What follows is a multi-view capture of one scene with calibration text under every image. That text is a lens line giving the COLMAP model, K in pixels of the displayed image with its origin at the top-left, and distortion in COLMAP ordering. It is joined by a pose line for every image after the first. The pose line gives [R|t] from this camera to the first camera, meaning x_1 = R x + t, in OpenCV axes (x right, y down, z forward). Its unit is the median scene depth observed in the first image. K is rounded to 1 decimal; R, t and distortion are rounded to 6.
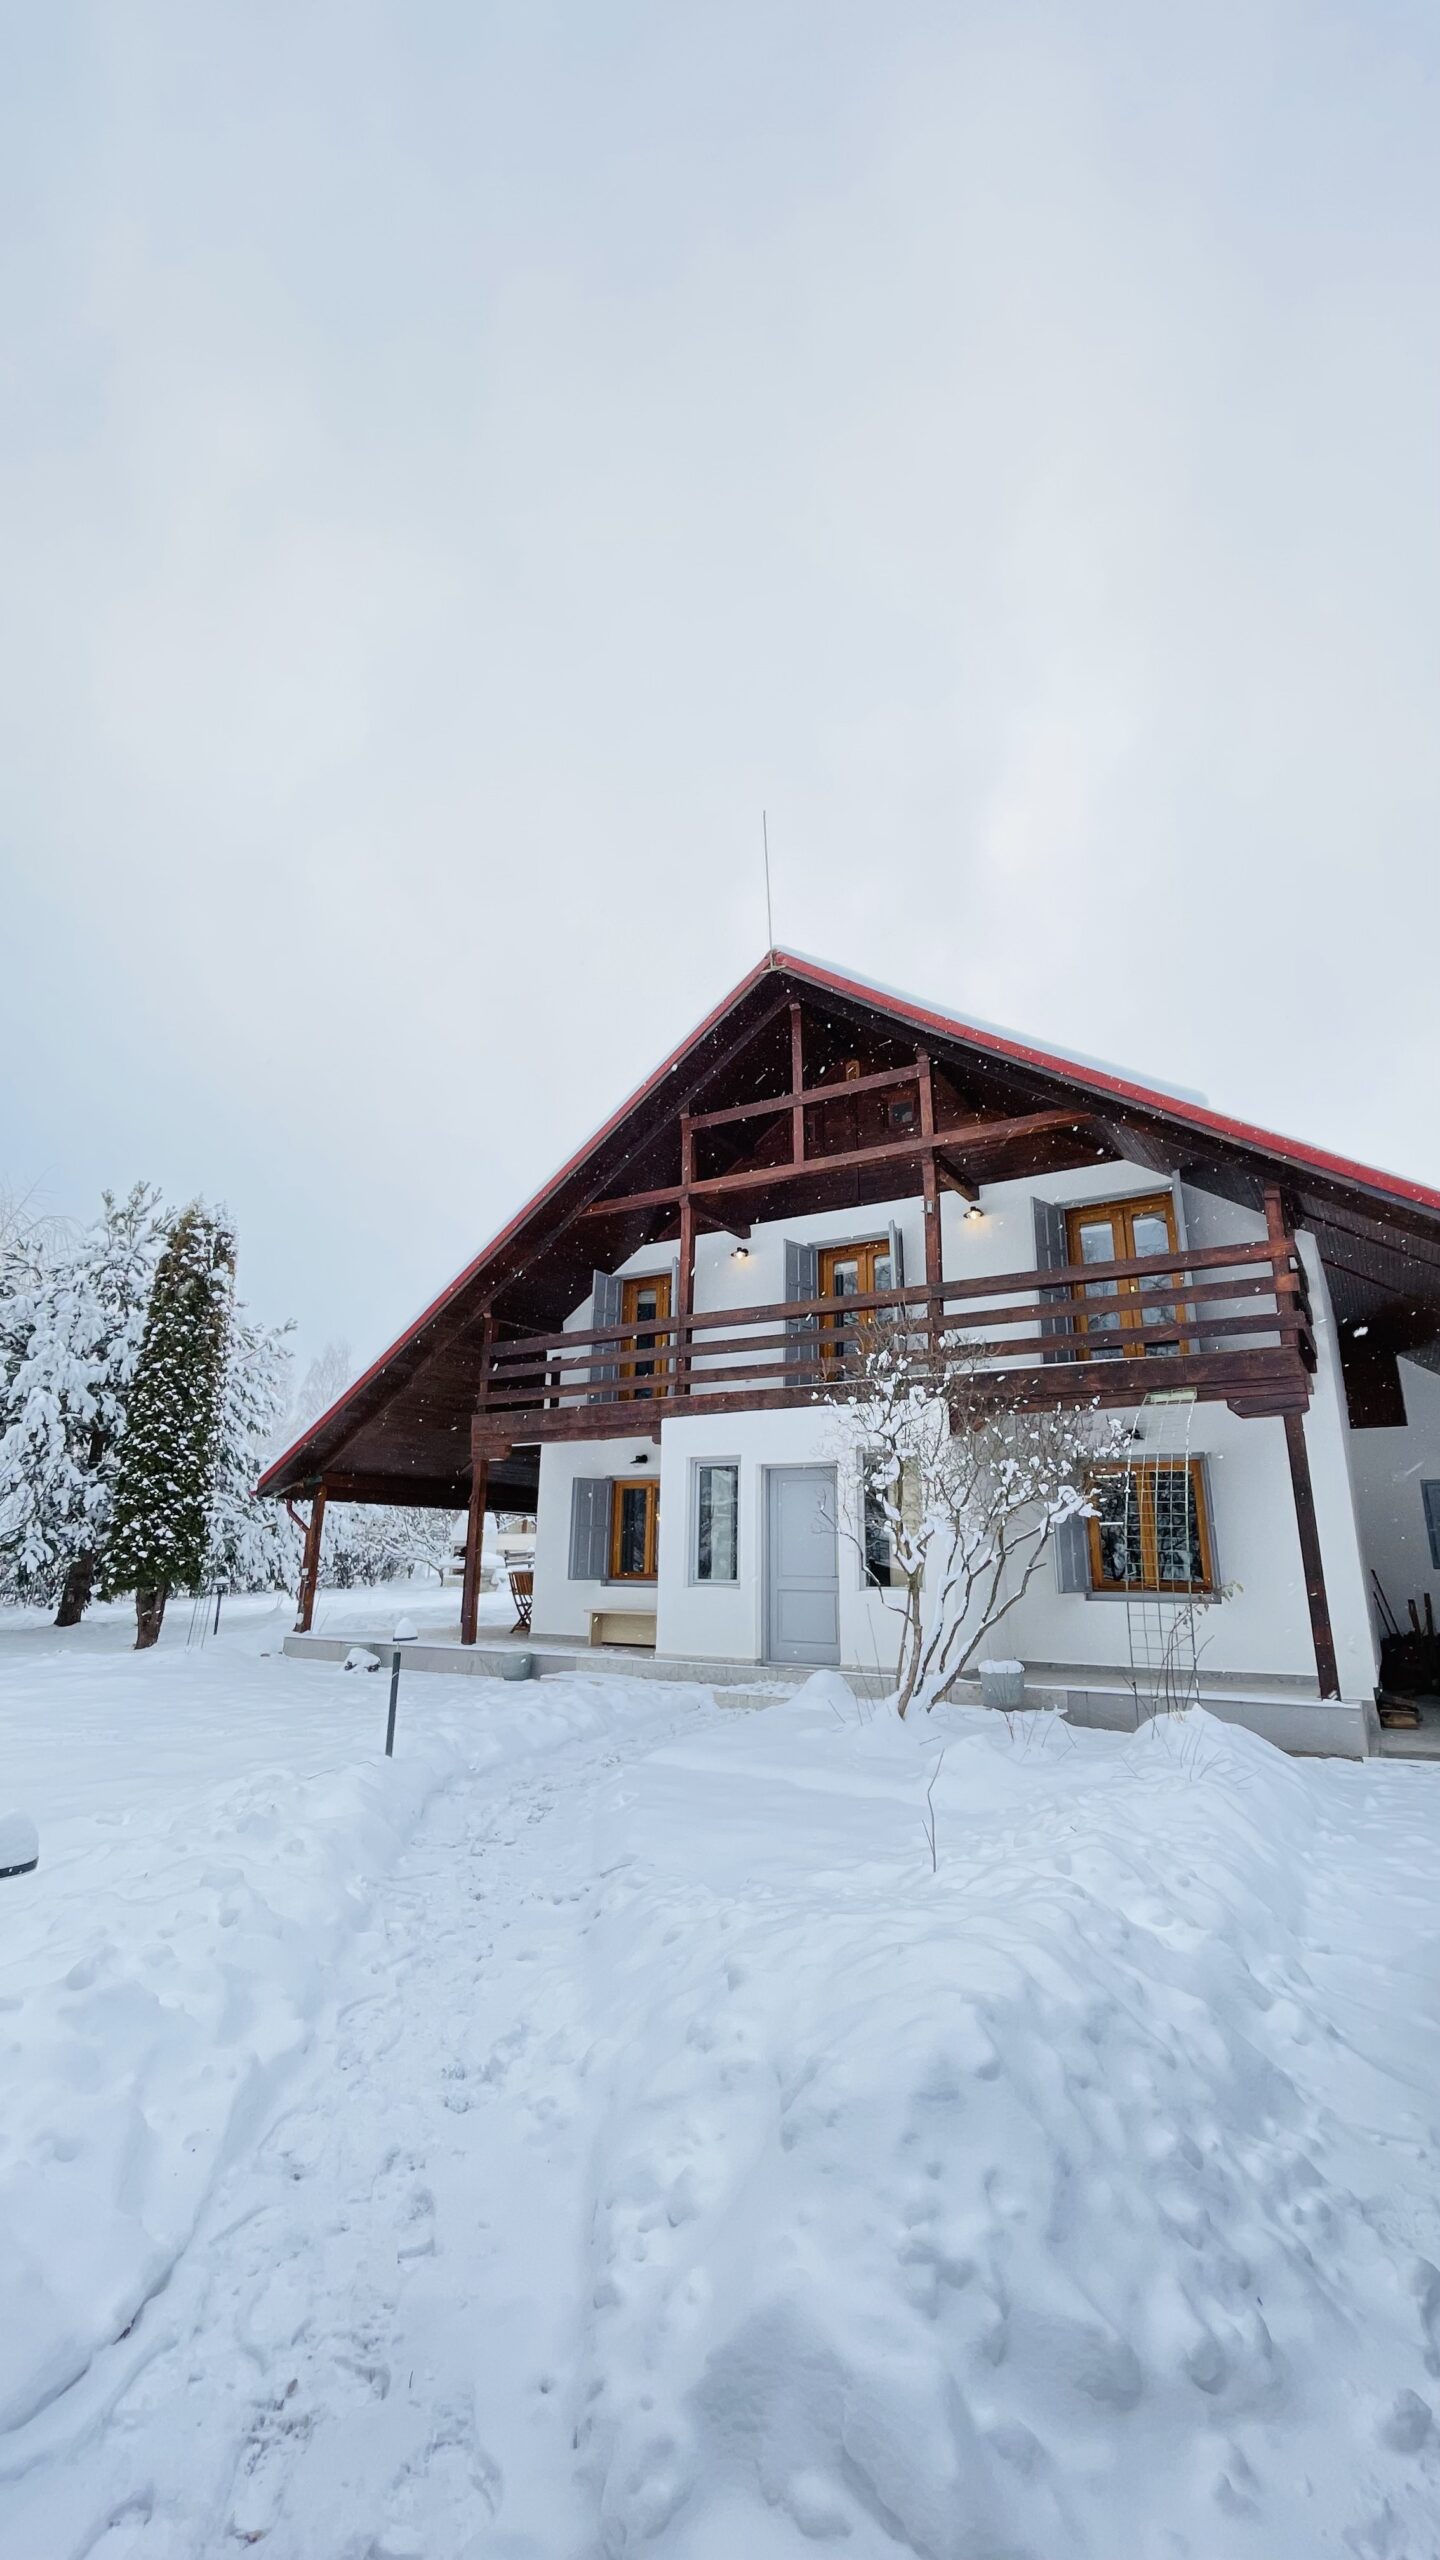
lens RADIAL K [[1045.7, 0, 720.1], [0, 1045.7, 1277.6], [0, 0, 1]] dist [-0.004486, 0.000669]
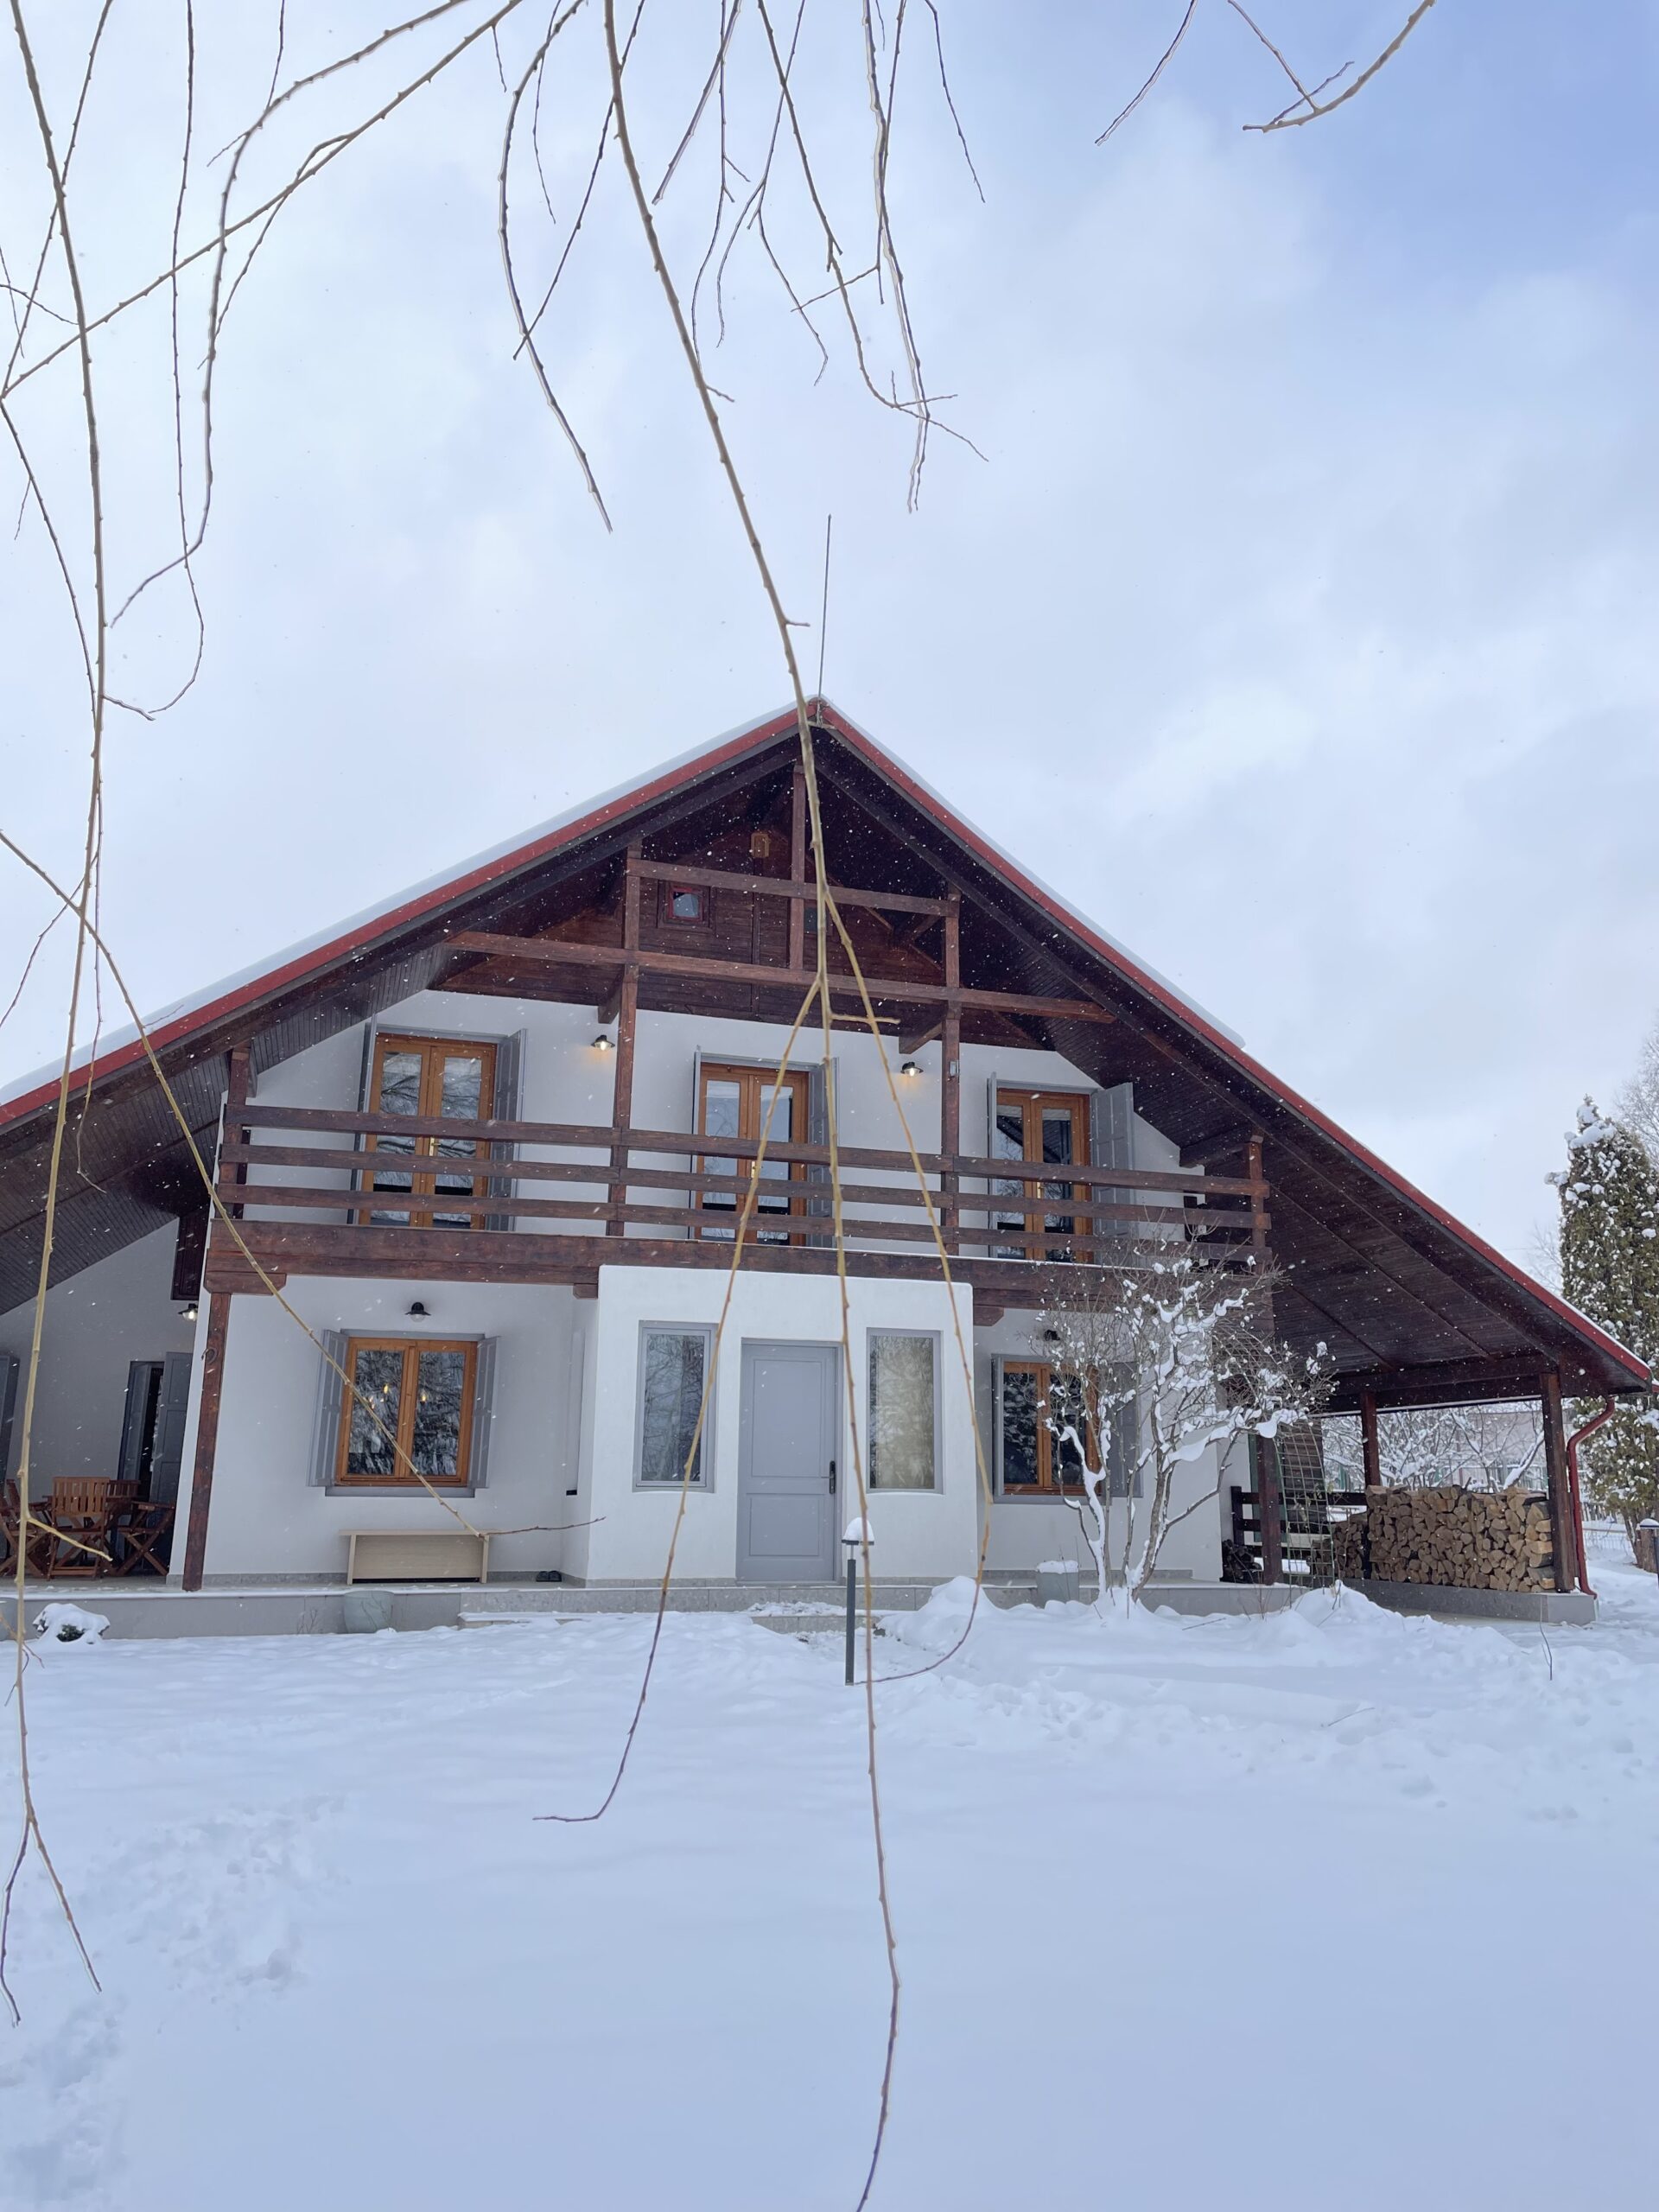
lens RADIAL K [[1682.2, 0, 837.0], [0, 1682.2, 1076.1], [0, 0, 1]] dist [0.087037, -0.113578]
pose [[0.652172, 0.179303, 0.736561, -0.861788], [-0.204955, 0.977145, -0.056396, 0.037971], [-0.729840, -0.114182, 0.674015, 0.090801]]
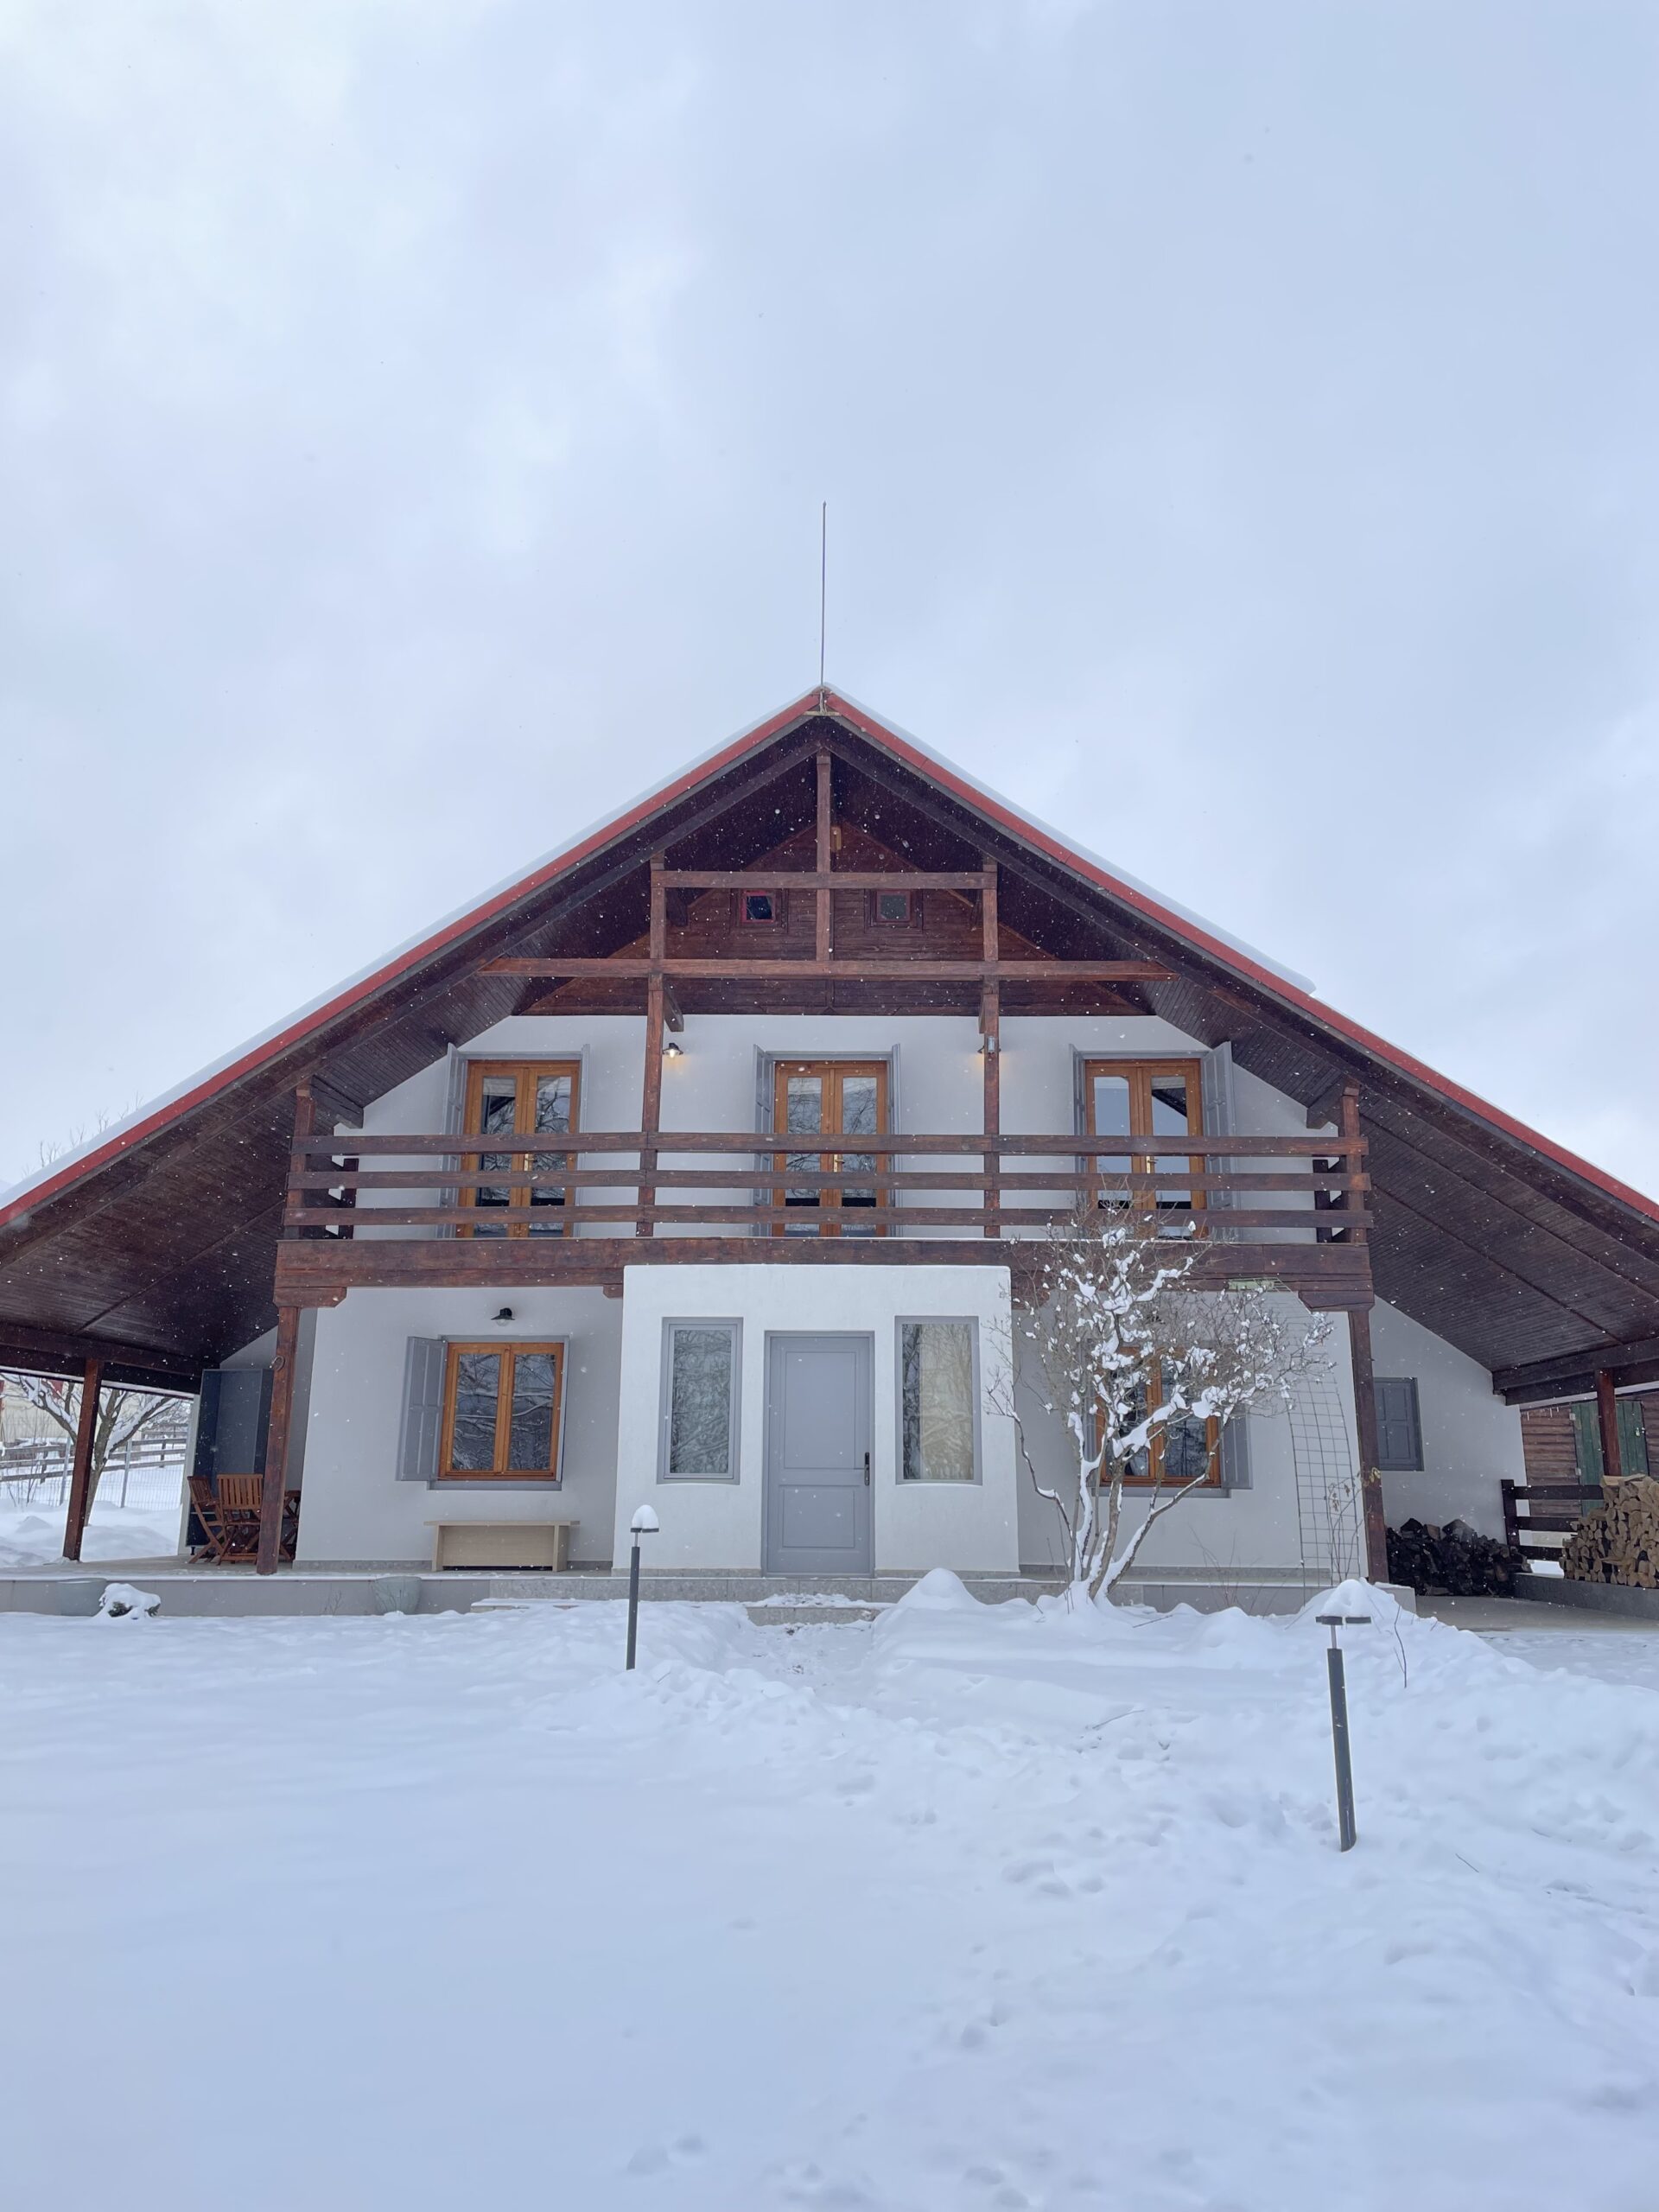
lens RADIAL K [[1682.2, 0, 834.4], [0, 1682.2, 1072.6], [0, 0, 1]] dist [0.087037, -0.113578]
pose [[0.868035, 0.115018, 0.482996, -0.543065], [-0.129547, 0.991568, -0.003306, -0.021480], [-0.479304, -0.059701, 0.875616, -0.150099]]
